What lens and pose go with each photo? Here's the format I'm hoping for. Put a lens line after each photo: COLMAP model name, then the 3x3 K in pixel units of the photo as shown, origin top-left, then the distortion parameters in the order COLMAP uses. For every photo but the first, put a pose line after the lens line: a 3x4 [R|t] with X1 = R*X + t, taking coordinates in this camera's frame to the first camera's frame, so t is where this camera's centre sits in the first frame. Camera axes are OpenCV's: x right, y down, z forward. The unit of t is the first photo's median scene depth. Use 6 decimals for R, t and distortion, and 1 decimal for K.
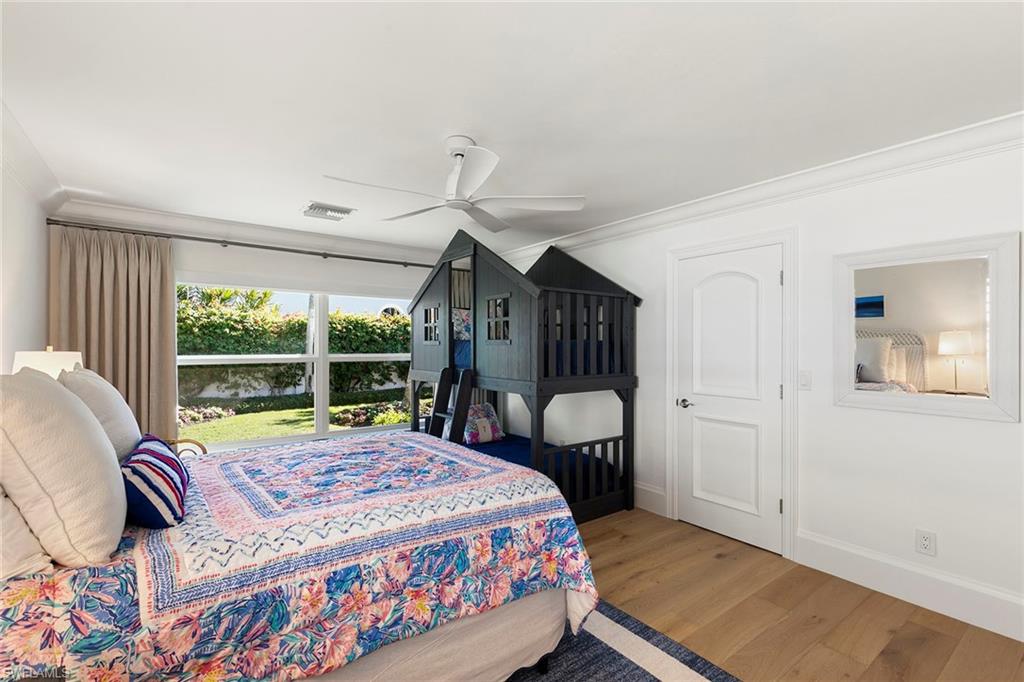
lens RADIAL K [[458.0, 0, 513.1], [0, 458.0, 340.8], [0, 0, 1]] dist [0.002325, -0.000032]
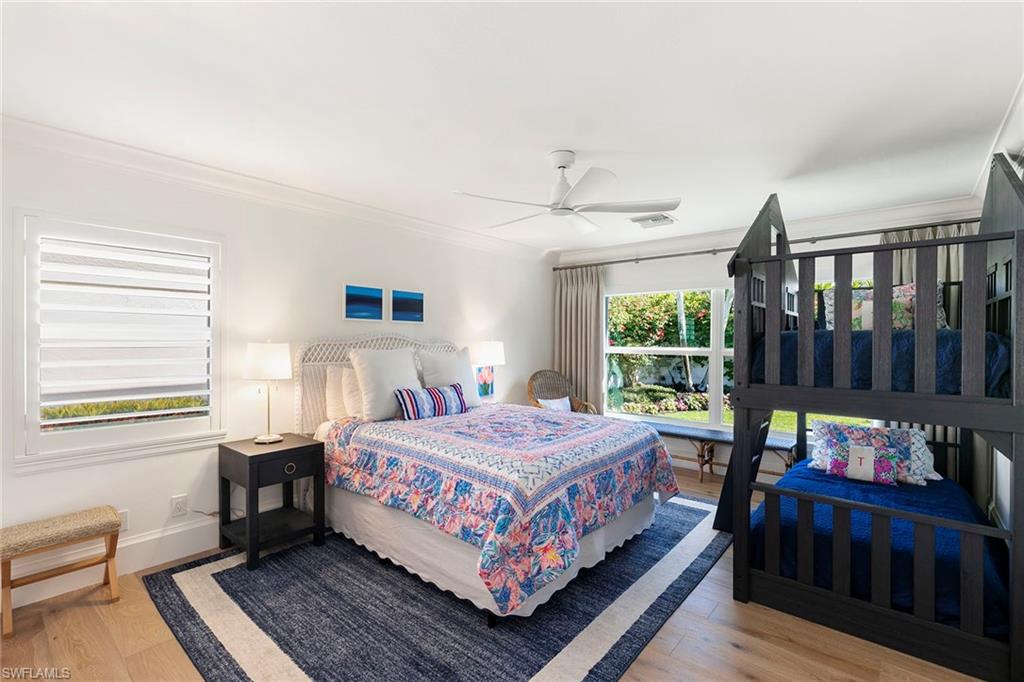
lens RADIAL K [[458.0, 0, 513.1], [0, 458.0, 340.8], [0, 0, 1]] dist [0.002325, -0.000032]
pose [[0.218559, 0.001511, -0.975823, 1.276004], [0.006818, 0.999972, 0.003075, 0.015522], [0.975800, -0.007325, 0.218543, 0.873833]]
